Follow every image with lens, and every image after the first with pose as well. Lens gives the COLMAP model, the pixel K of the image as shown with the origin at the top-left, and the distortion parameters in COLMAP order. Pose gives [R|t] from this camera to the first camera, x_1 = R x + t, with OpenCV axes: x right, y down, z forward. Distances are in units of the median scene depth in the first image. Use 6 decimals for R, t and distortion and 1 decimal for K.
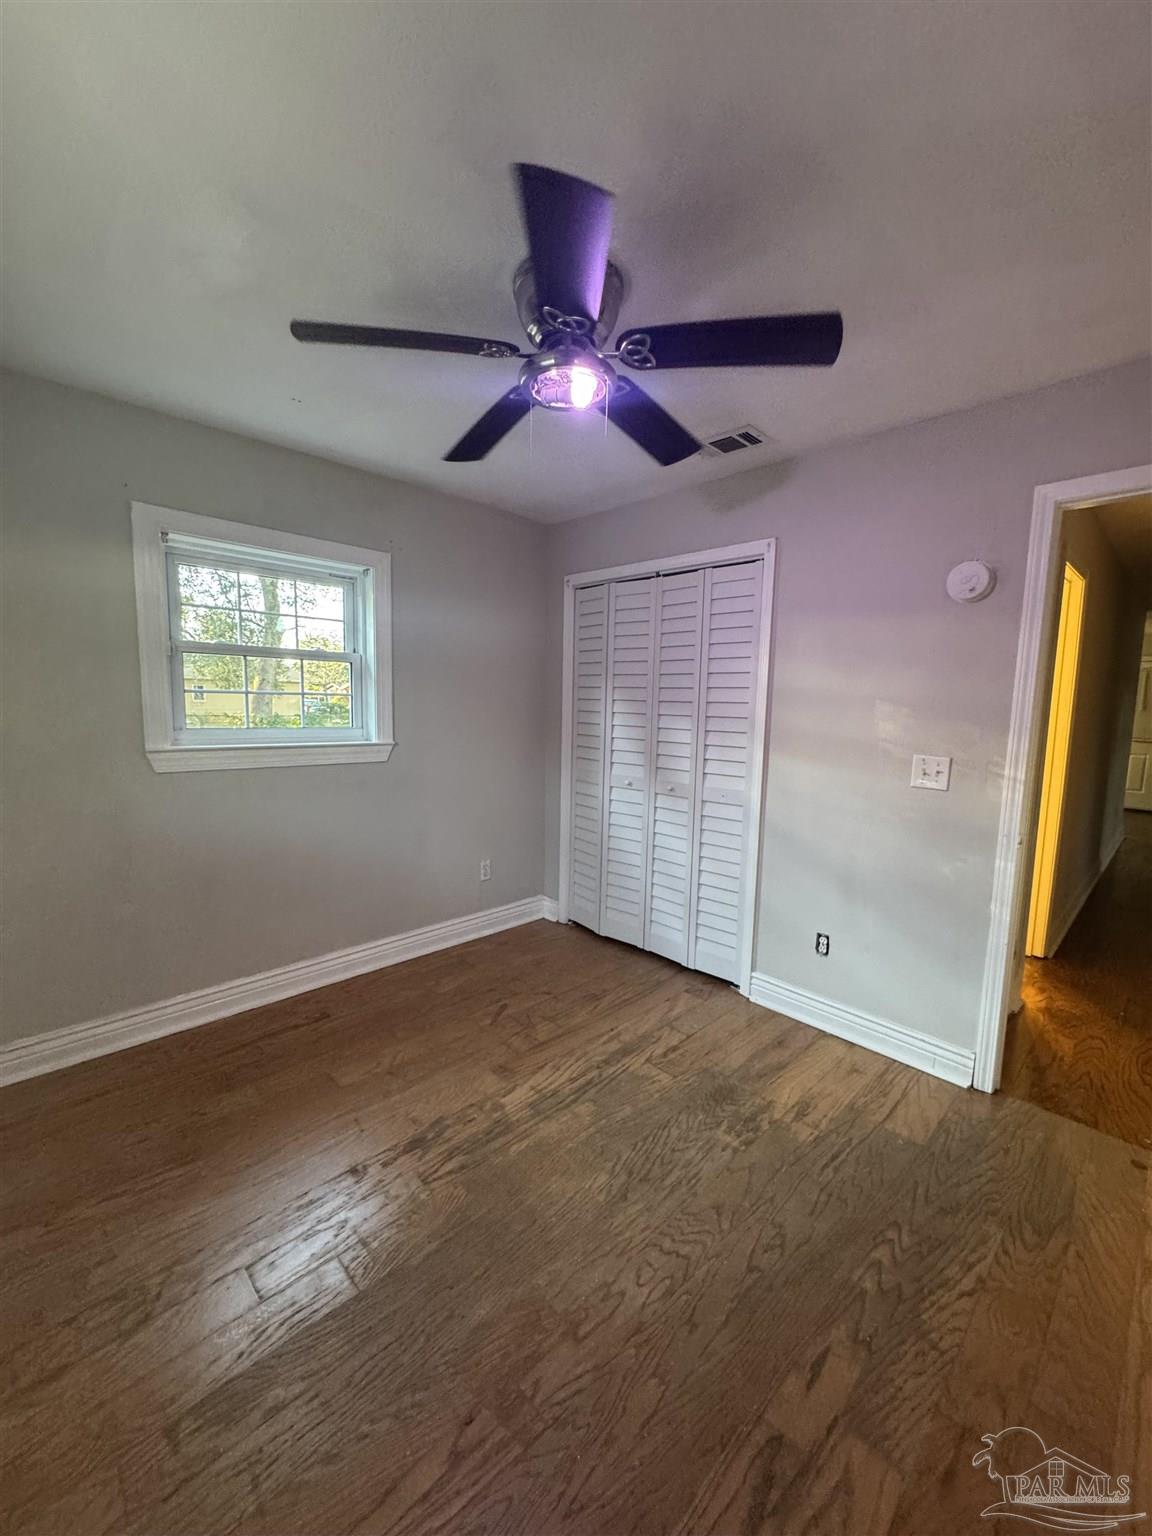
lens RADIAL K [[611.8, 0, 576.0], [0, 611.8, 768.0], [0, 0, 1]] dist [-0.003562, 0.000410]
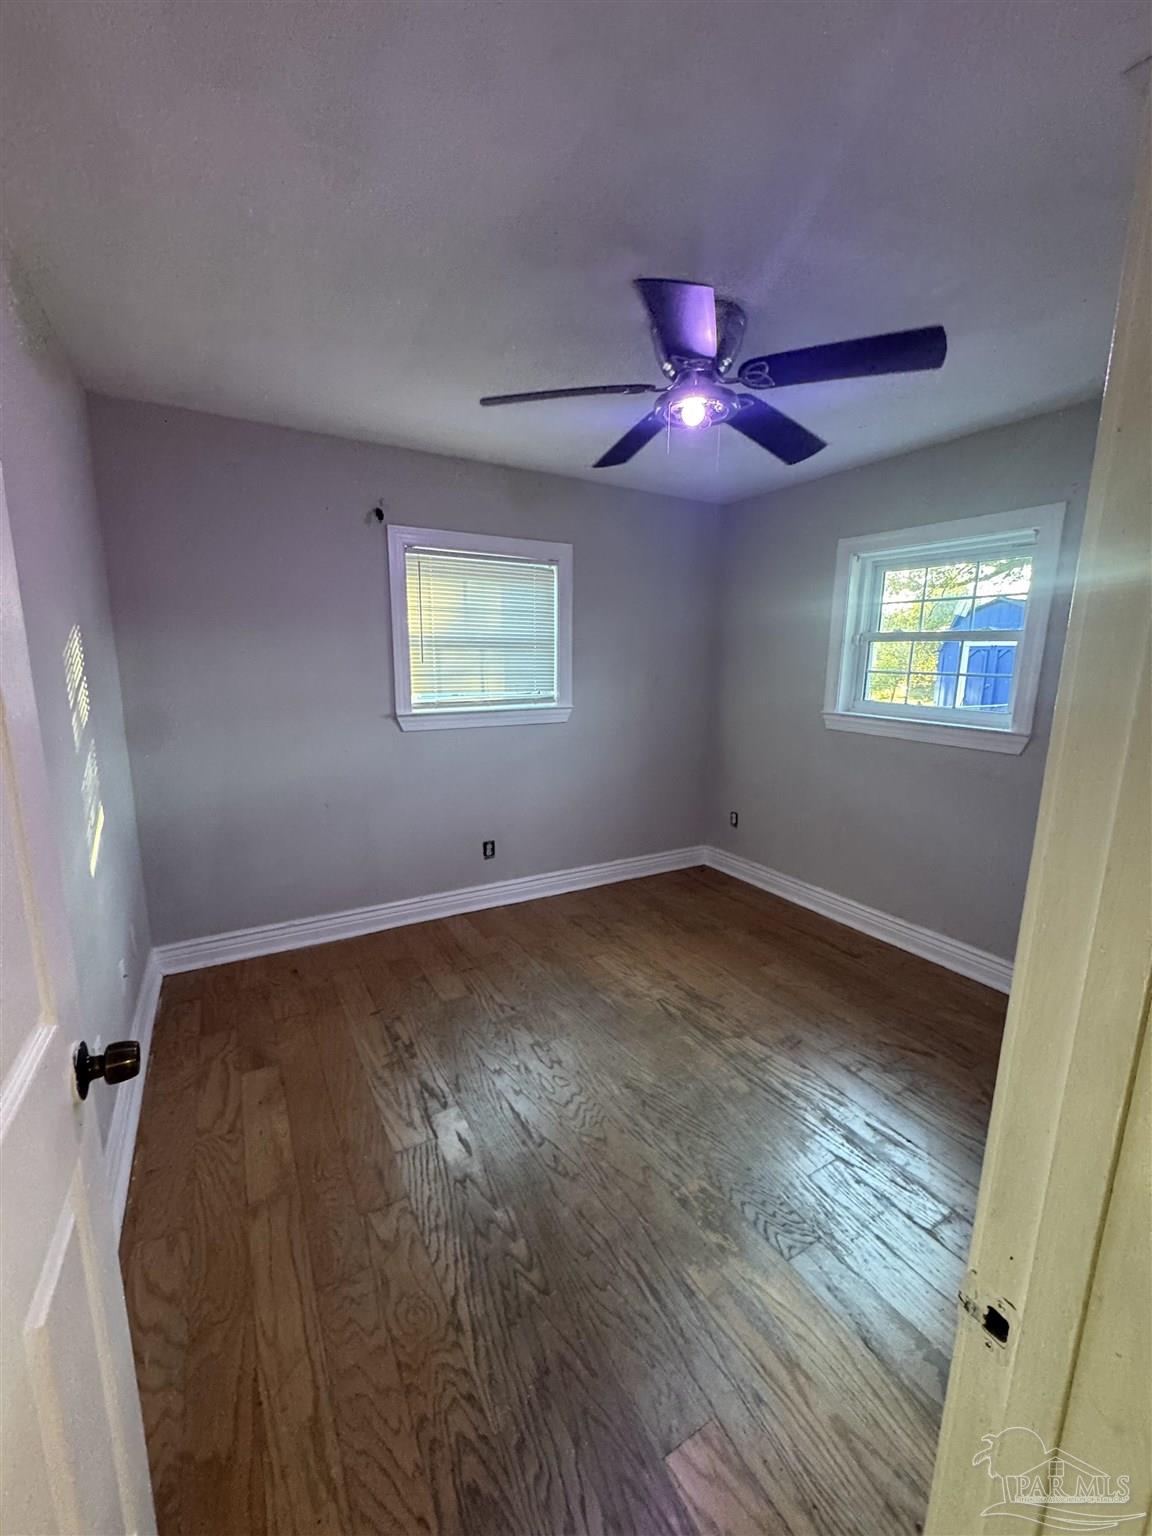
lens RADIAL K [[611.8, 0, 576.0], [0, 611.8, 768.0], [0, 0, 1]] dist [-0.003562, 0.000410]
pose [[-0.245578, 0.149853, -0.957724, 1.252331], [-0.126941, 0.974500, 0.185028, -0.136811], [0.961029, 0.167013, -0.220293, 1.131356]]
